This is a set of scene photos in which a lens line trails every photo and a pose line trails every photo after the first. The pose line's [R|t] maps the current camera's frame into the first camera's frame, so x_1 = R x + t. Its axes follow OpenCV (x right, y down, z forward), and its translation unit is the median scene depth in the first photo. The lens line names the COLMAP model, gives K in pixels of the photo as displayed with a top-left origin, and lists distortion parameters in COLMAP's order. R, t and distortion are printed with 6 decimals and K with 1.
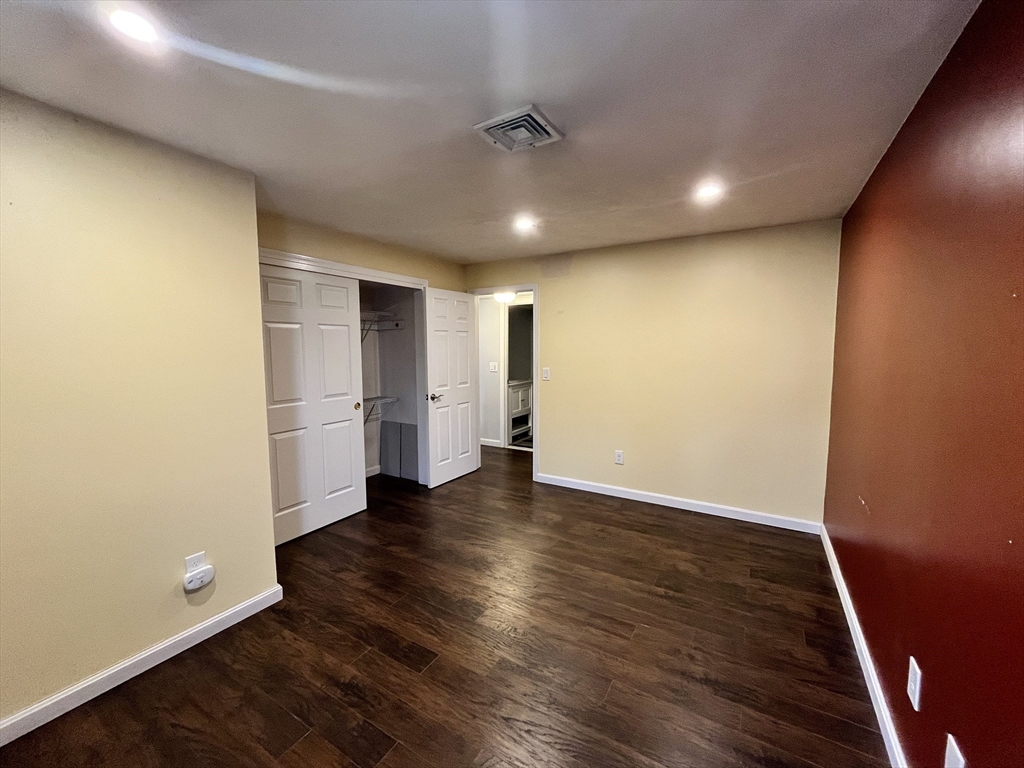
lens RADIAL K [[412.4, 0, 512.0], [0, 412.4, 384.0], [0, 0, 1]] dist [-0.000337, -0.000038]
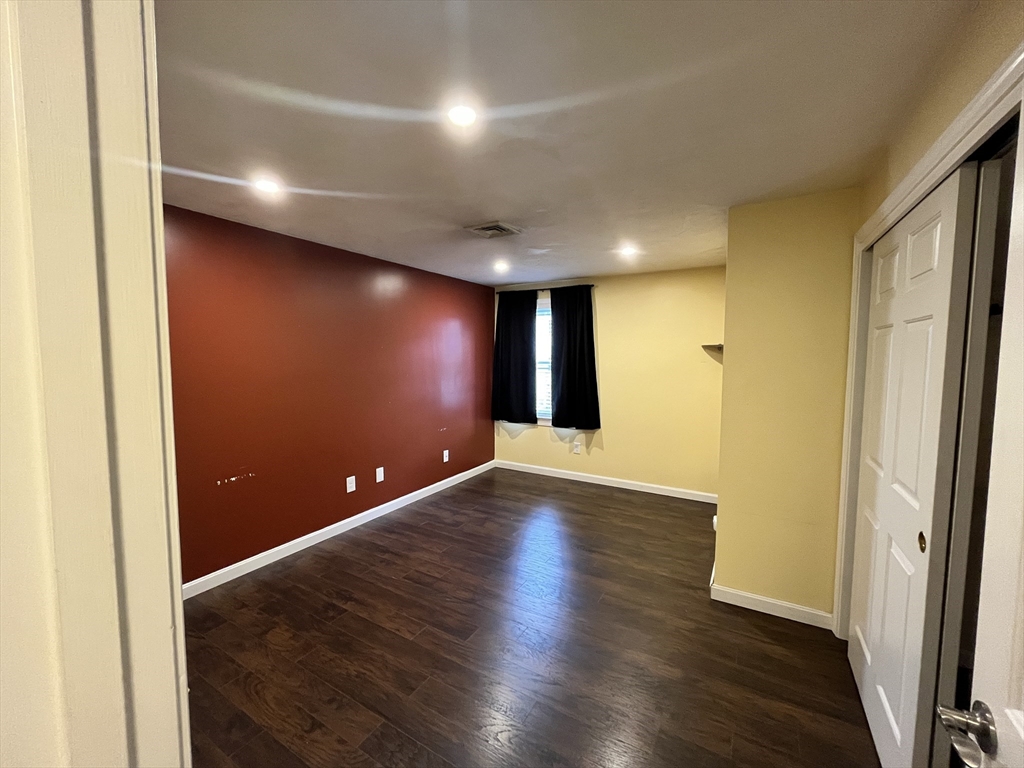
lens RADIAL K [[412.4, 0, 512.0], [0, 412.4, 384.0], [0, 0, 1]] dist [-0.000337, -0.000038]
pose [[-0.999919, -0.000501, -0.012709, -0.025595], [-0.002517, 0.987255, 0.159124, -0.192985], [0.012467, 0.159143, -0.987177, 1.922776]]
